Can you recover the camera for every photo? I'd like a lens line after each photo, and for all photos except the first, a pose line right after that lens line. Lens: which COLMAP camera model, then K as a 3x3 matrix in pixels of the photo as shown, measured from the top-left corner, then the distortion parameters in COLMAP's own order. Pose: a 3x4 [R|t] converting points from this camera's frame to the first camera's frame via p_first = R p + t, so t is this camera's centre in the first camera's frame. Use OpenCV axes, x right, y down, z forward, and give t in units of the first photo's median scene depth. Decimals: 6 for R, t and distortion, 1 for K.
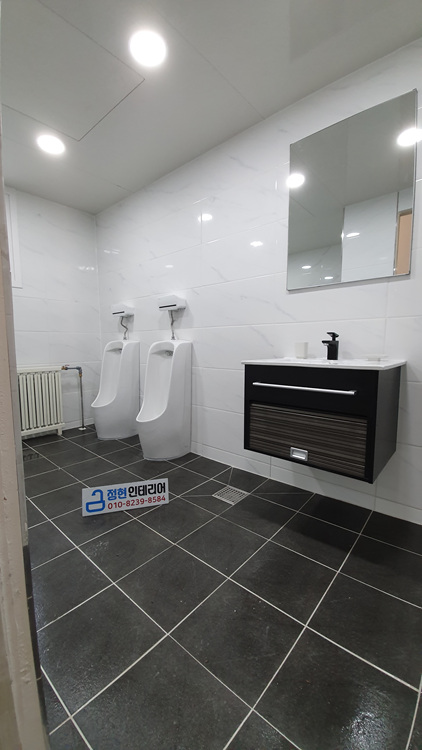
lens RADIAL K [[296.9, 0, 204.4], [0, 296.9, 376.3], [0, 0, 1]] dist [0.016463, -0.019268]
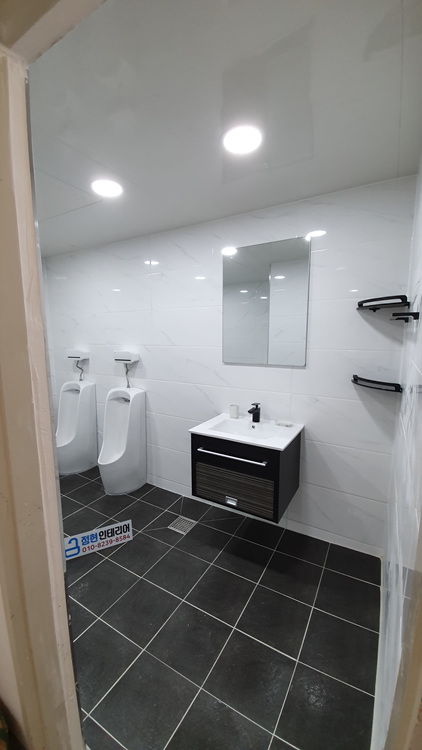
lens RADIAL K [[296.9, 0, 204.4], [0, 296.9, 376.3], [0, 0, 1]] dist [0.016463, -0.019268]
pose [[0.983962, -0.027597, 0.176231, -0.027048], [0.021234, 0.999056, 0.037894, -0.301955], [-0.177111, -0.033544, 0.983619, -0.256842]]
